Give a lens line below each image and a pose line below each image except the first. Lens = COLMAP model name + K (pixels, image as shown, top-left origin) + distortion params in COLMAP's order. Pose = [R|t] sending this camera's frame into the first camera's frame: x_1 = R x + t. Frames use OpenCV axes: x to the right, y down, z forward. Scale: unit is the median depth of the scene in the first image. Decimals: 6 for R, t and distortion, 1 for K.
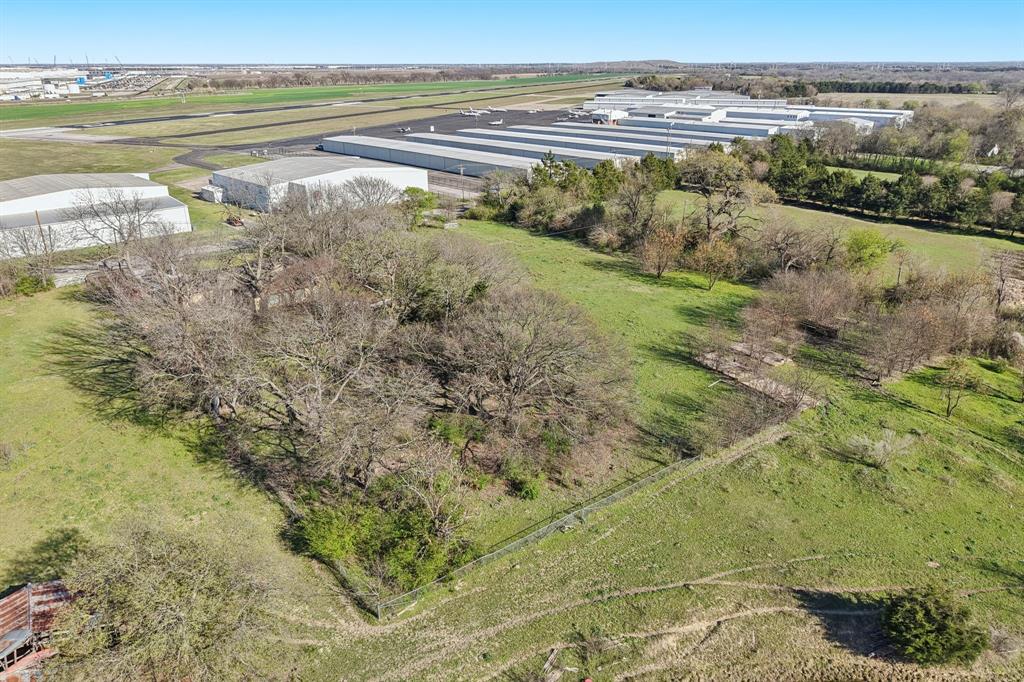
lens RADIAL K [[678.9, 0, 512.0], [0, 678.9, 341.0], [0, 0, 1]] dist [0.000307, -0.001730]
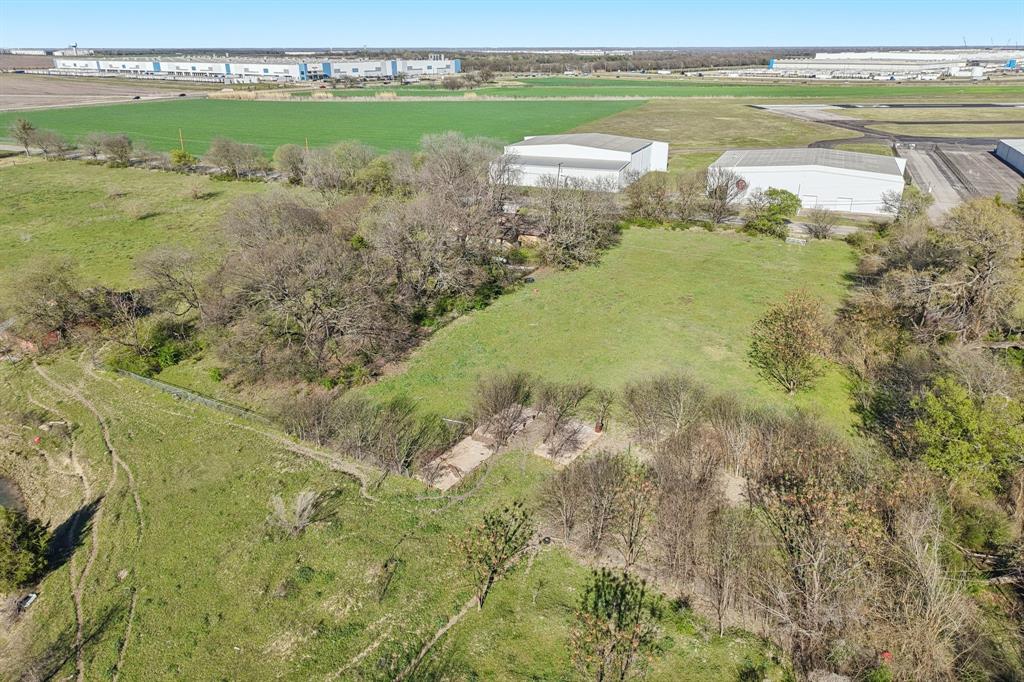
lens RADIAL K [[678.9, 0, 512.0], [0, 678.9, 341.0], [0, 0, 1]] dist [0.000307, -0.001730]
pose [[0.404847, 0.358008, -0.841385, 0.742954], [-0.338505, 0.913470, 0.225802, -0.184490], [0.849419, 0.193398, 0.491003, 0.448152]]
